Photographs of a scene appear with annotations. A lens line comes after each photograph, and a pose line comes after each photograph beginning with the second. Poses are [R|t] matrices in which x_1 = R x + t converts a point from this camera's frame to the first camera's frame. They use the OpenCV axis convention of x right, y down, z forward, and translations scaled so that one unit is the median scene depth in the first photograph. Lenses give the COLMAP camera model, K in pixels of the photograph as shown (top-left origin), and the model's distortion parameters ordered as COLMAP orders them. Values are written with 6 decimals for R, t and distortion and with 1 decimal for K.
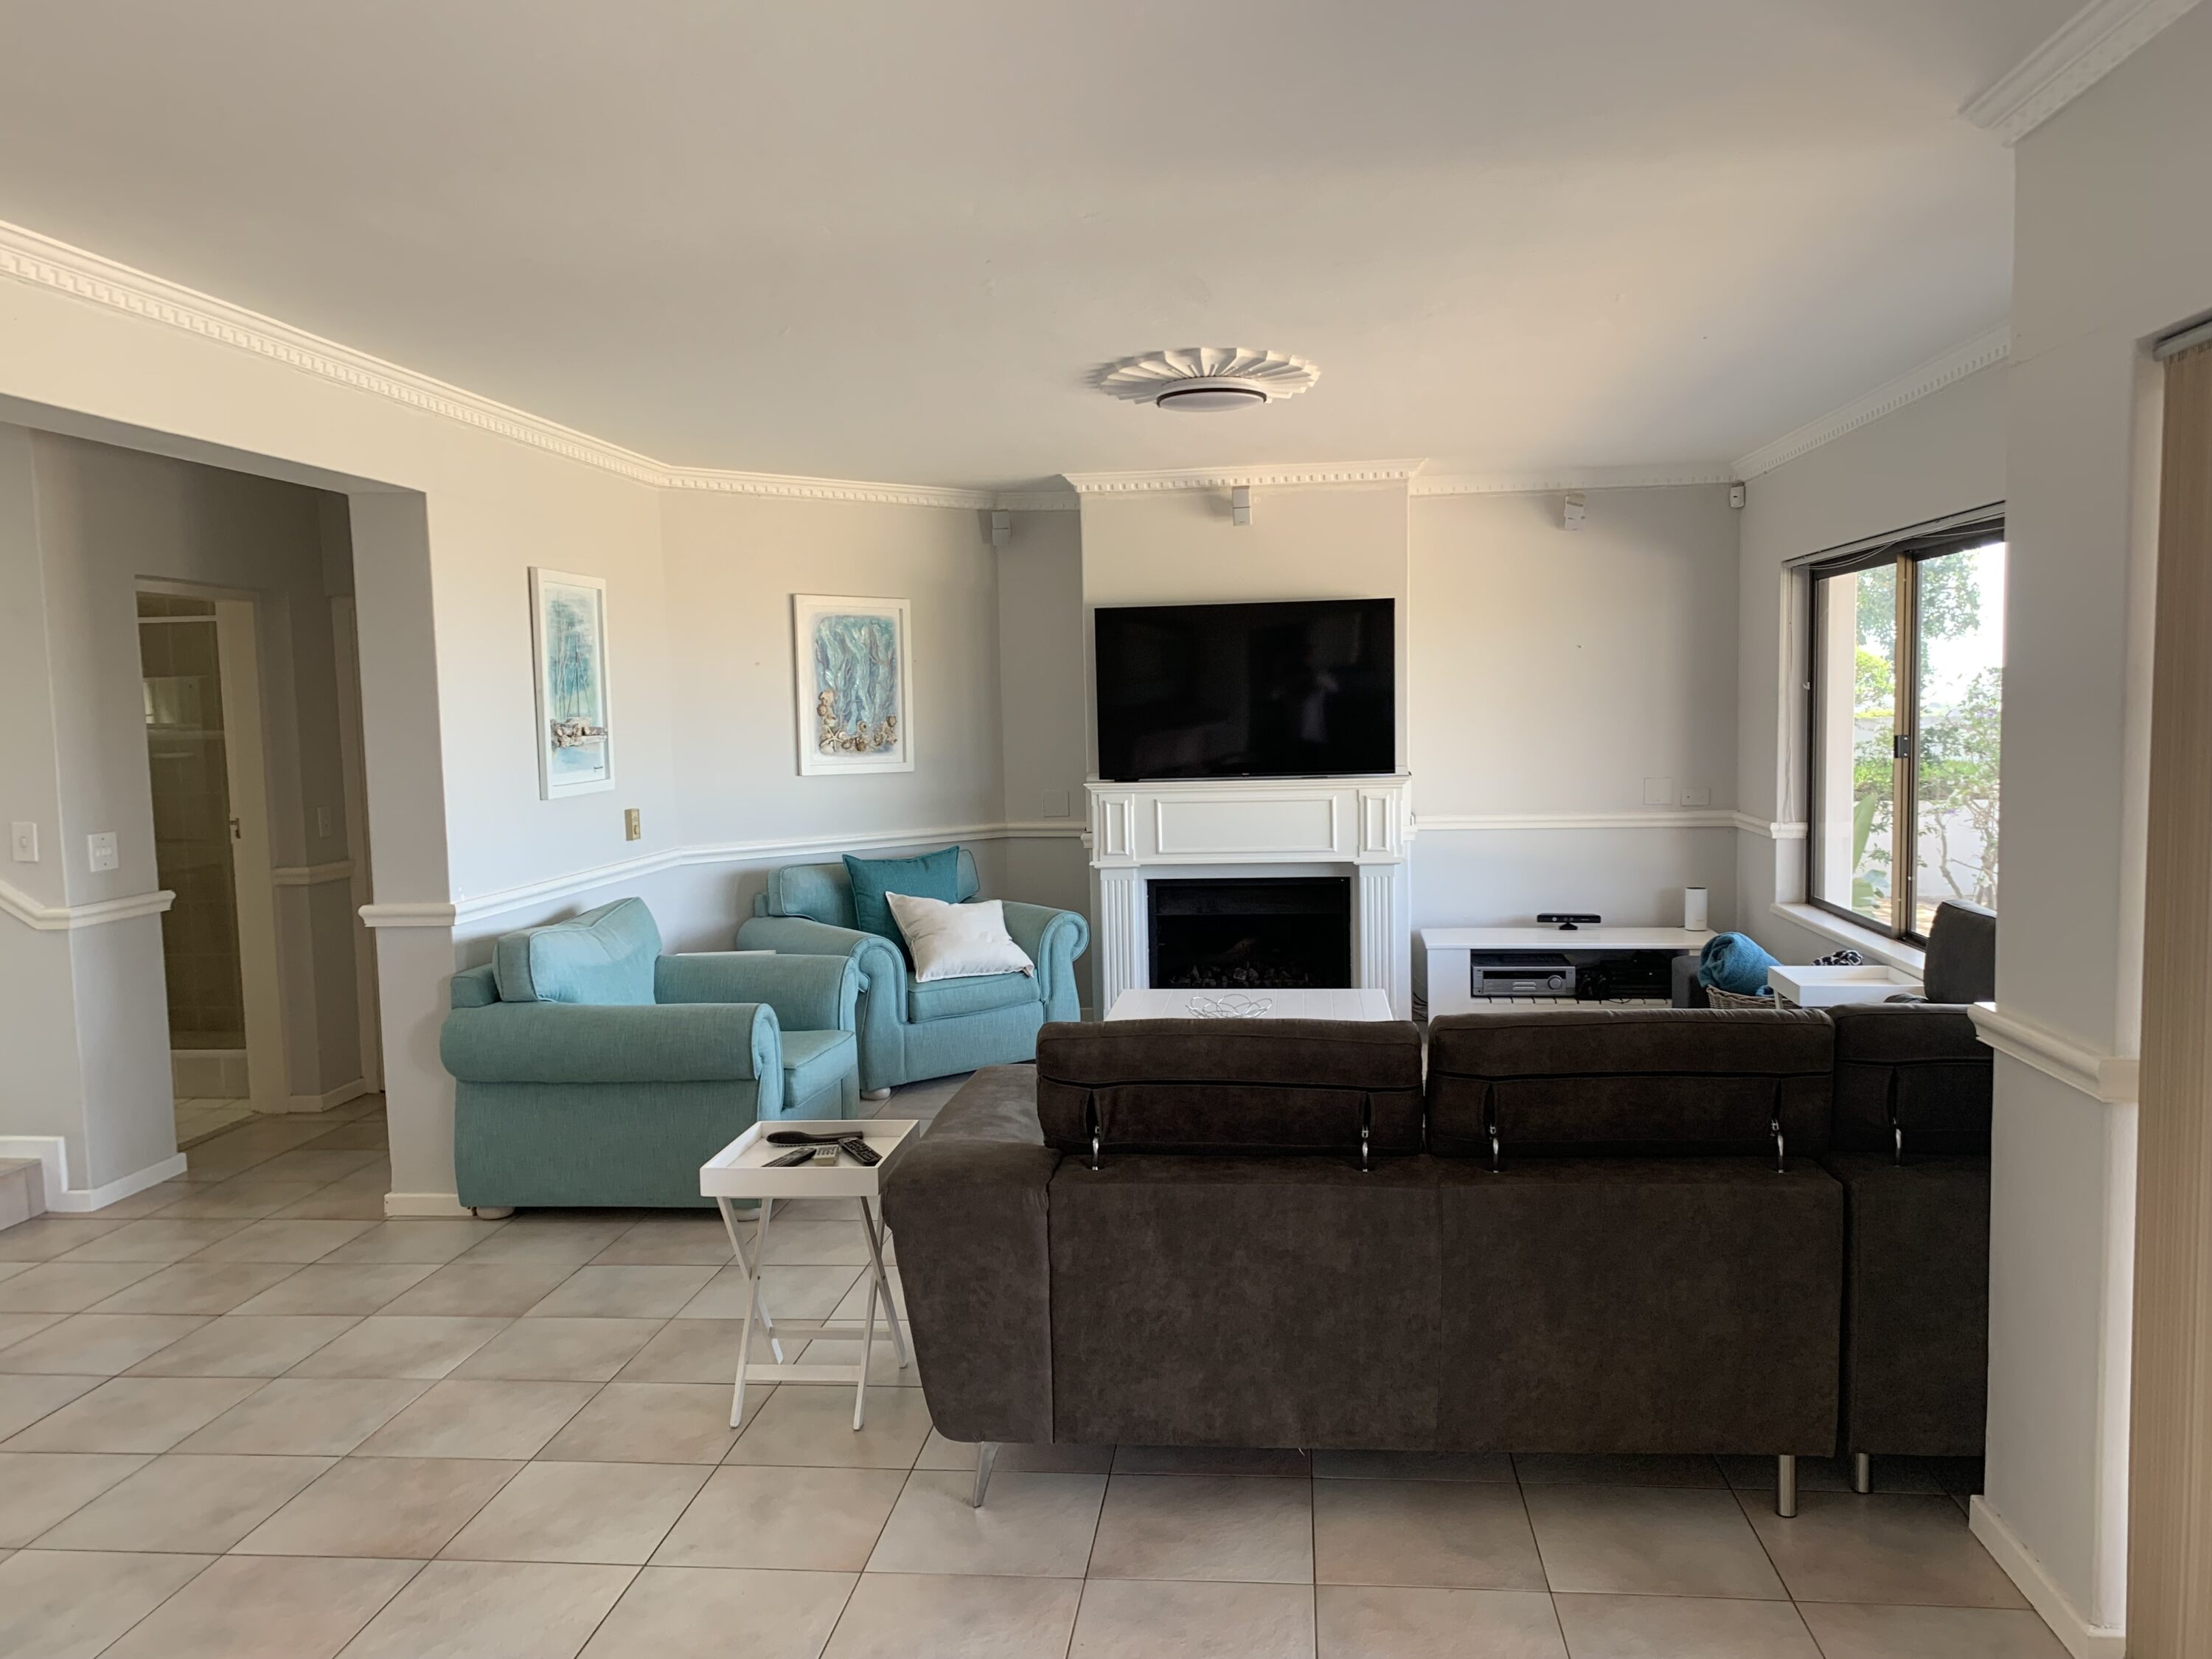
lens RADIAL K [[1662.5, 0, 1106.0], [0, 1662.5, 829.5], [0, 0, 1]] dist [0.004884, 0.001554]
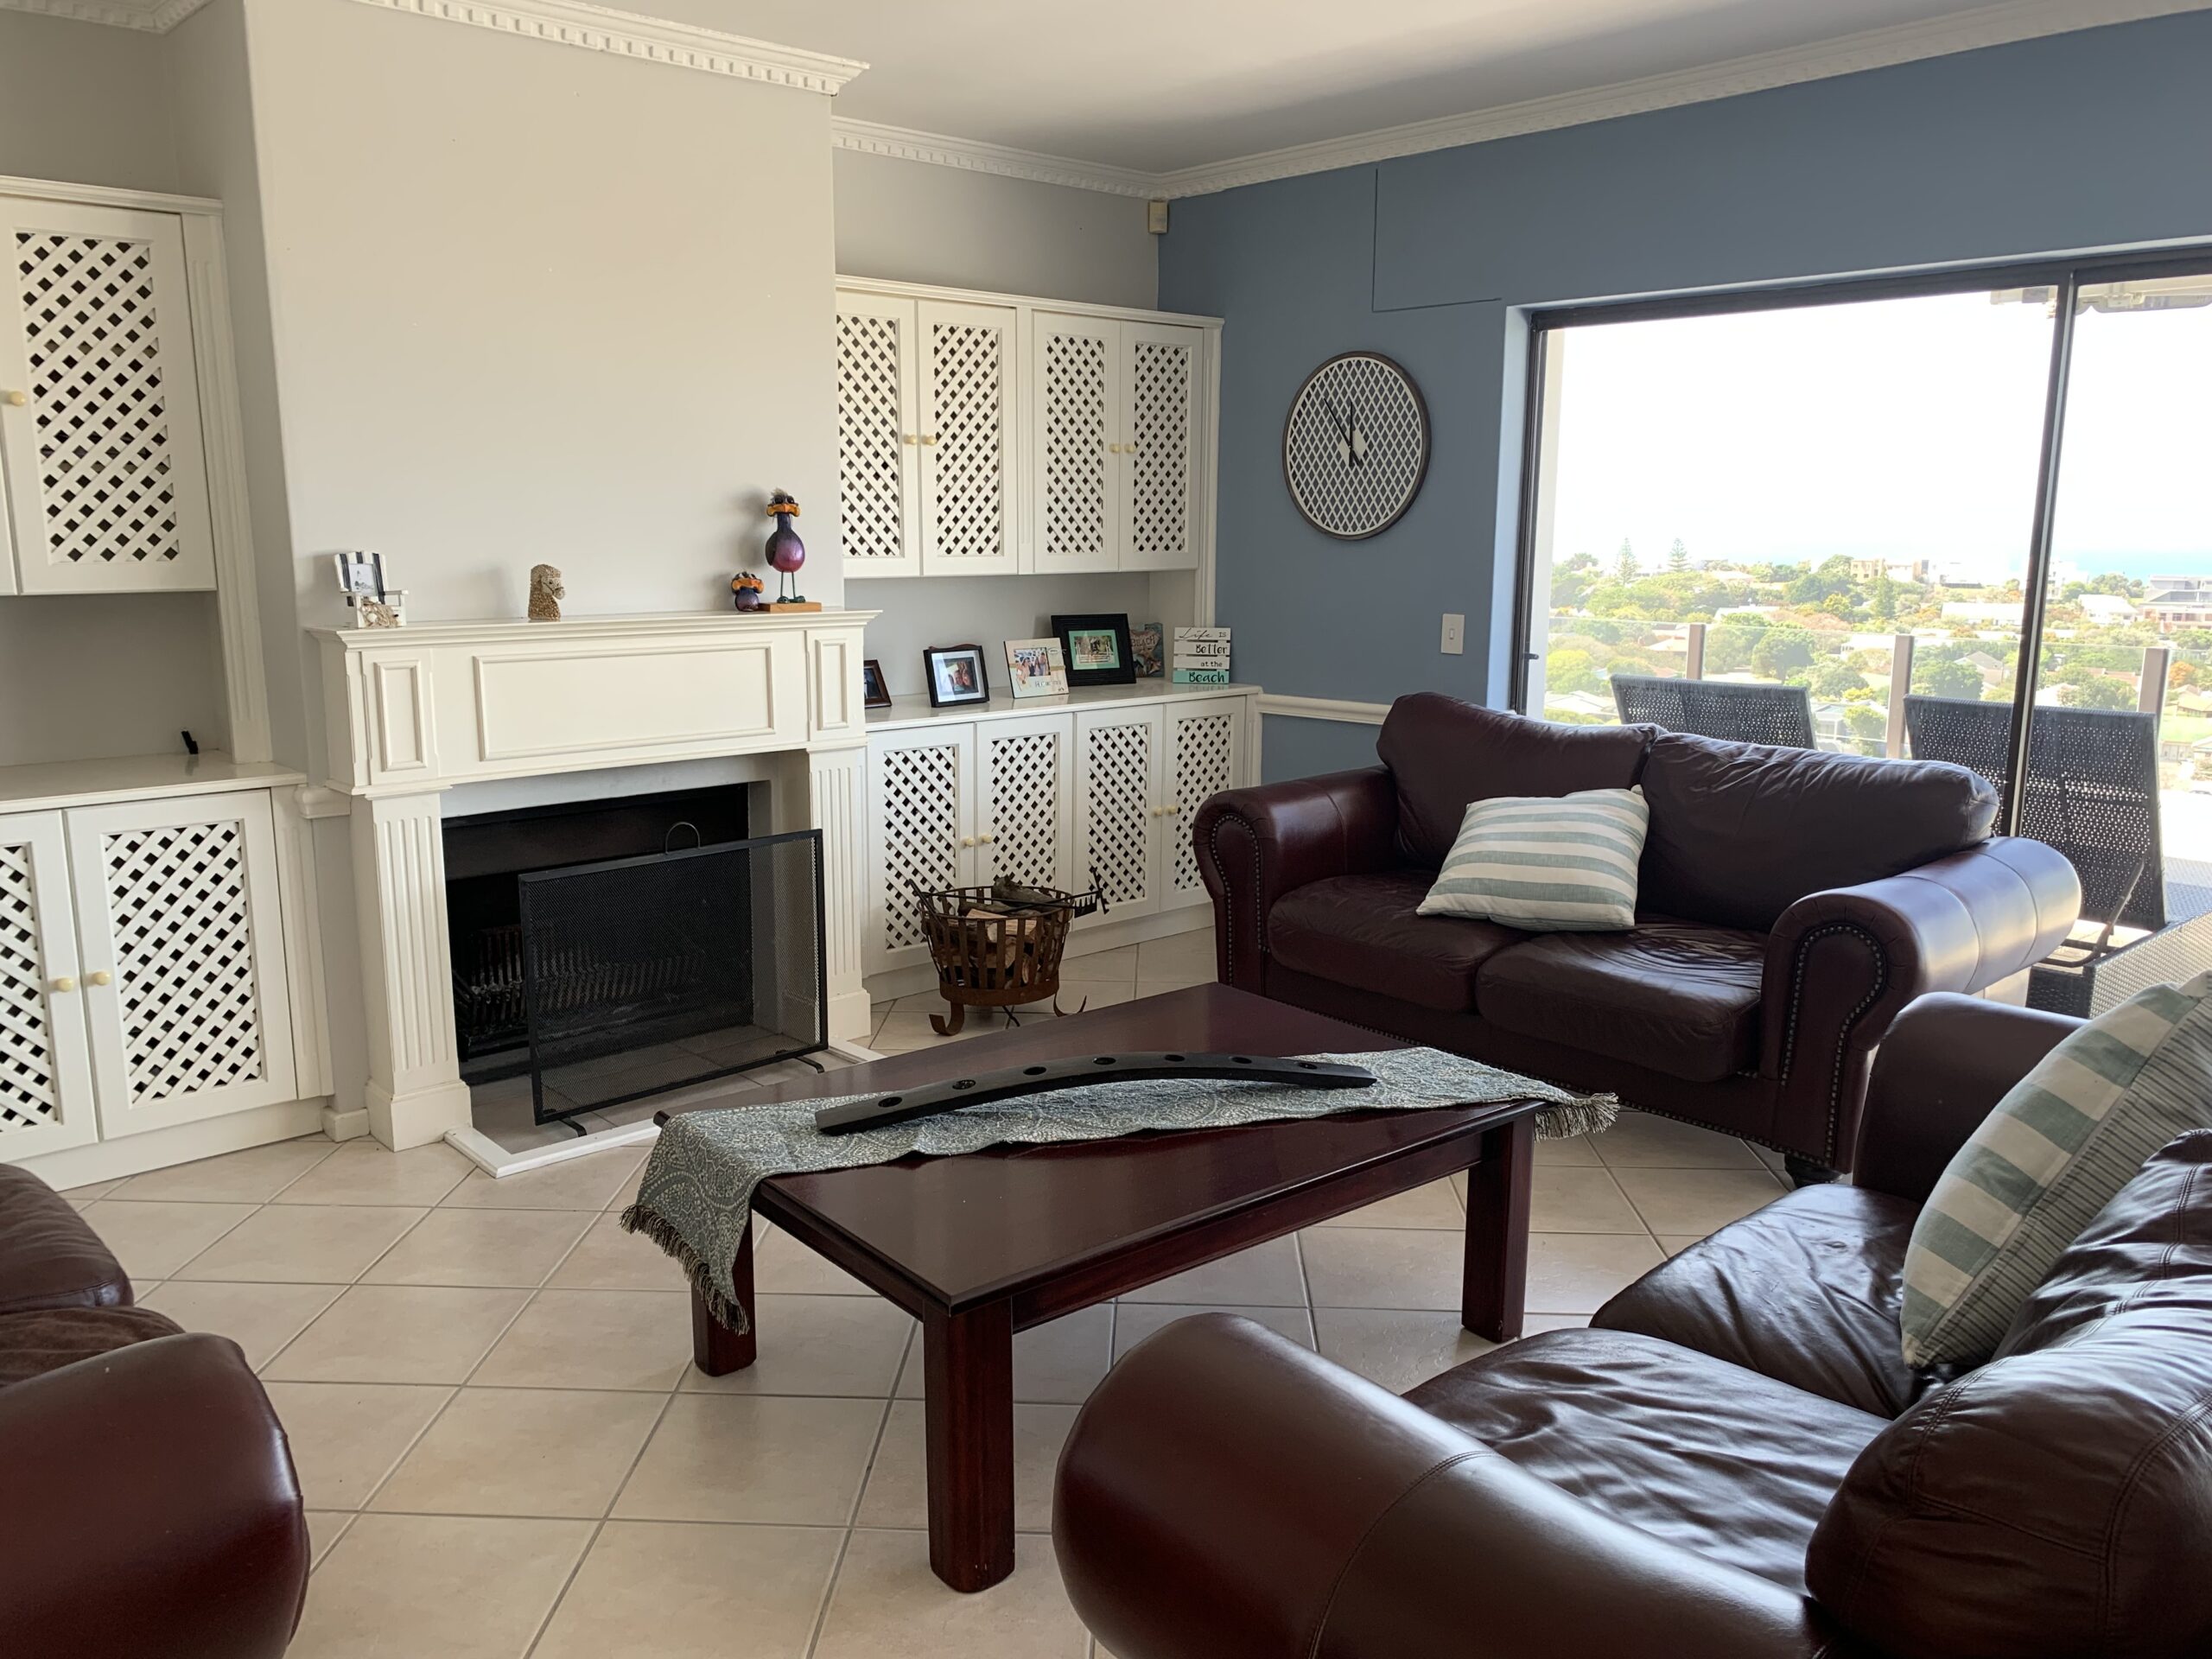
lens RADIAL K [[1662.5, 0, 1106.0], [0, 1662.5, 829.5], [0, 0, 1]] dist [0.004884, 0.001554]
pose [[0.678174, -0.108293, 0.726879, -0.219695], [0.038278, 0.992946, 0.112220, -0.015135], [-0.733904, -0.048282, 0.677535, 0.501547]]
